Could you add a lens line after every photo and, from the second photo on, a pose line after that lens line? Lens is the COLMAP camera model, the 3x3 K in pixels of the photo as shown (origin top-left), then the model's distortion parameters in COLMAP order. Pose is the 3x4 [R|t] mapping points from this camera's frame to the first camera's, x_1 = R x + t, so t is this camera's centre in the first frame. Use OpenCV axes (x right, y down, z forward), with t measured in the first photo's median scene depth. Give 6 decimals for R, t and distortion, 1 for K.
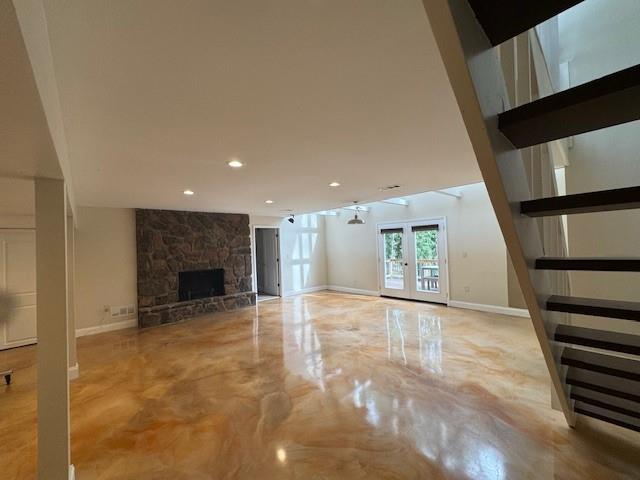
lens RADIAL K [[255.1, 0, 320.0], [0, 255.1, 240.0], [0, 0, 1]] dist [-0.001939, -0.000103]
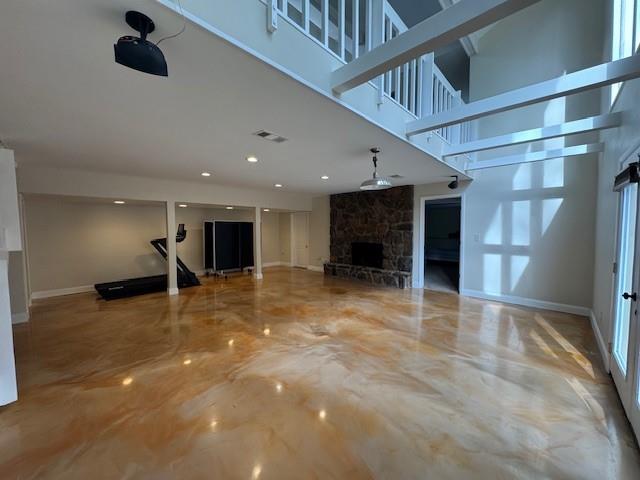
lens RADIAL K [[255.1, 0, 320.0], [0, 255.1, 240.0], [0, 0, 1]] dist [-0.001939, -0.000103]
pose [[0.078433, 0.086475, -0.993162, 0.608536], [0.017603, 0.995955, 0.088108, 0.004378], [0.996764, -0.024393, 0.076594, 0.668765]]
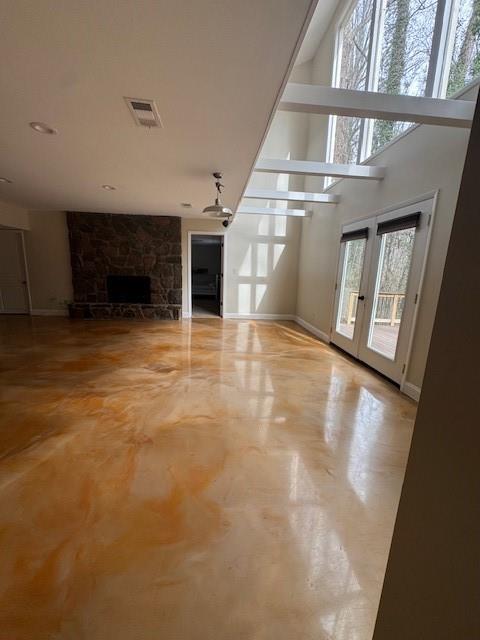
lens RADIAL K [[255.1, 0, 240.0], [0, 255.1, 320.0], [0, 0, 1]] dist [-0.001939, -0.000103]
pose [[0.800952, 0.178116, -0.571621, 0.472625], [-0.050959, 0.971540, 0.231327, 0.030763], [0.596556, -0.156153, 0.787234, 0.416451]]
